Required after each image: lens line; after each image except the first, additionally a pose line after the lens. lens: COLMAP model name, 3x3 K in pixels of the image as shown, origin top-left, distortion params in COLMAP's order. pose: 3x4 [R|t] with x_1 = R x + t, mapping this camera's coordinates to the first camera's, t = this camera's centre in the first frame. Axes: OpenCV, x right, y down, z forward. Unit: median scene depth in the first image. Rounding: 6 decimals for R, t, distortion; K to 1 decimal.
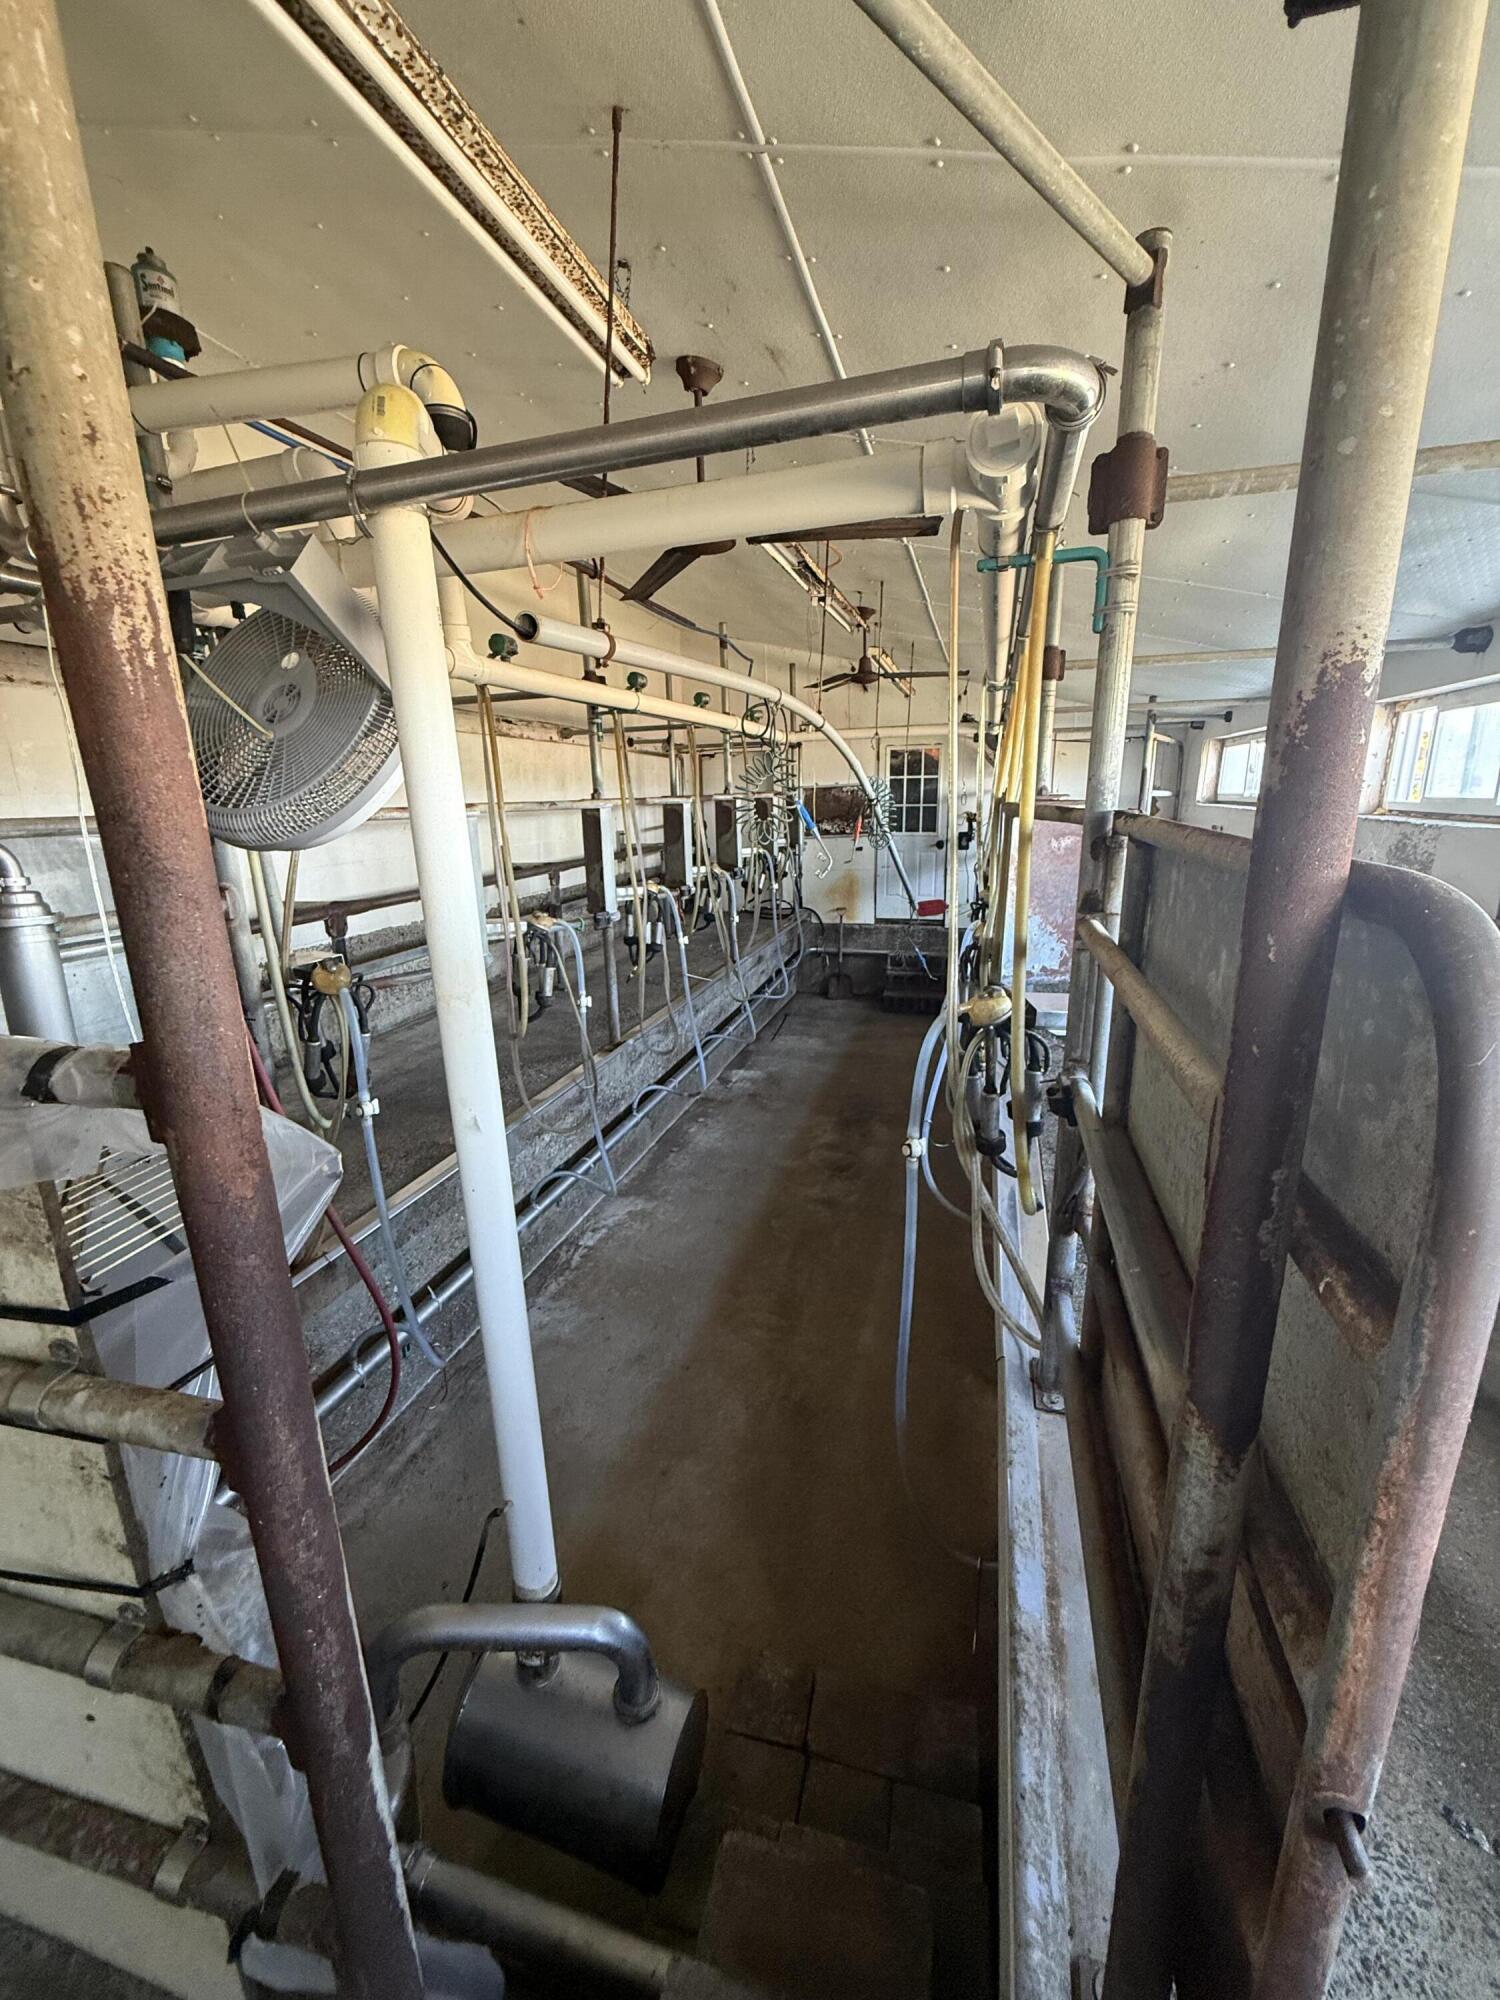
lens RADIAL K [[800.1, 0, 748.6], [0, 800.1, 995.0], [0, 0, 1]] dist [0.000150, -0.000070]
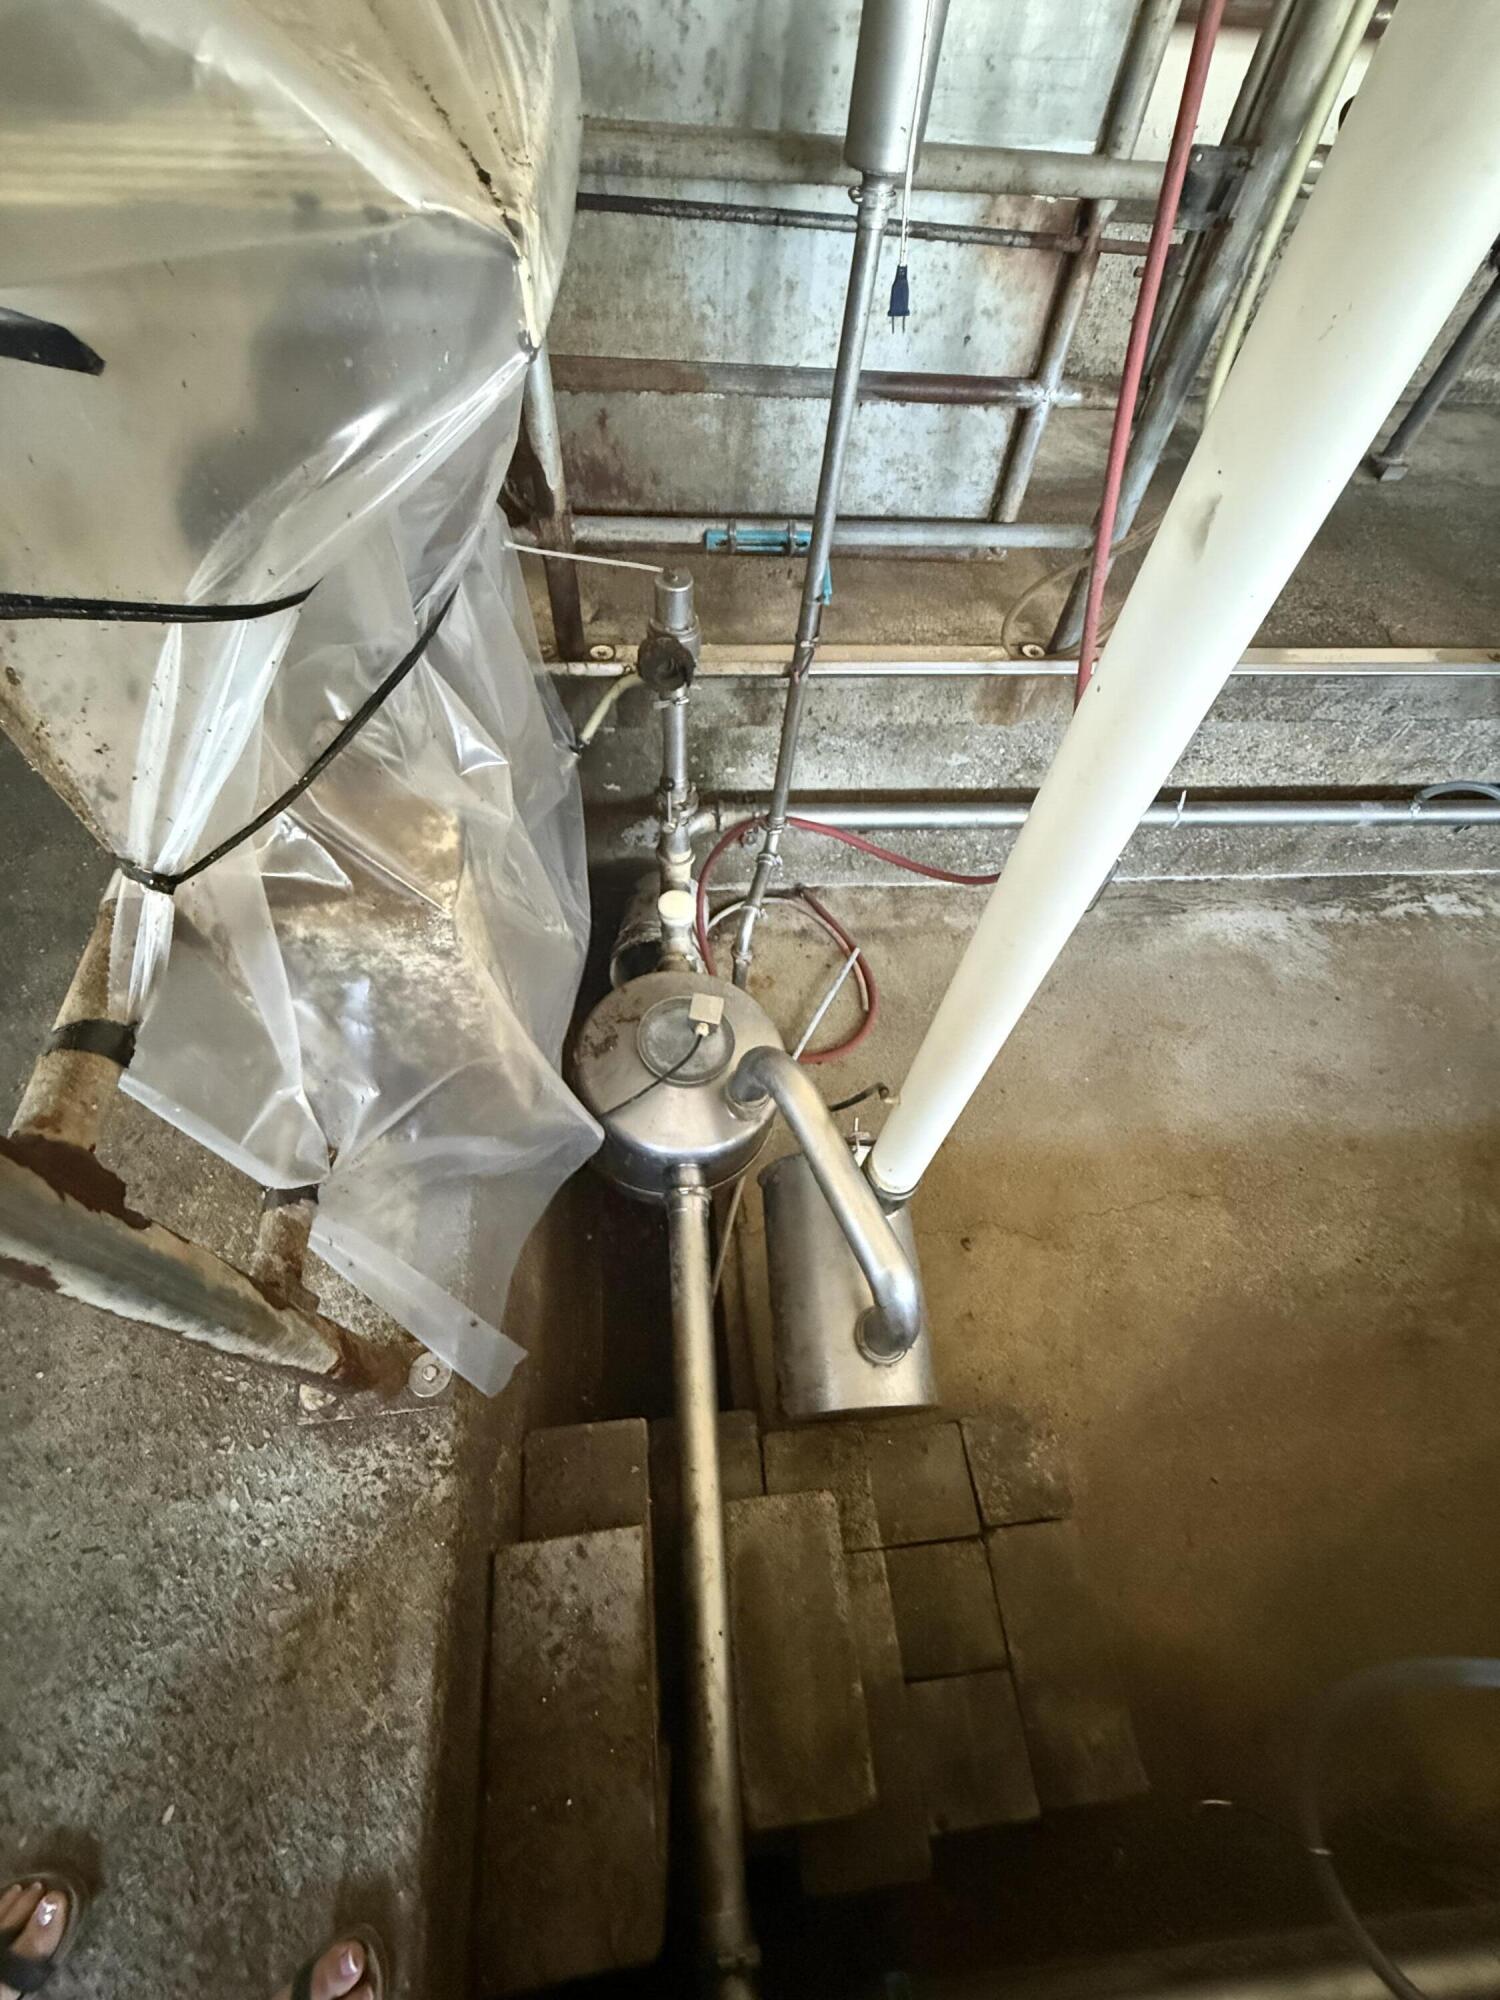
lens RADIAL K [[800.1, 0, 757.8], [0, 800.1, 995.8], [0, 0, 1]] dist [0.000150, -0.000070]
pose [[0.357276, 0.798593, -0.484358, -0.023362], [-0.299235, 0.589120, 0.750597, 0.027762], [0.884767, -0.123233, 0.449445, 0.205766]]
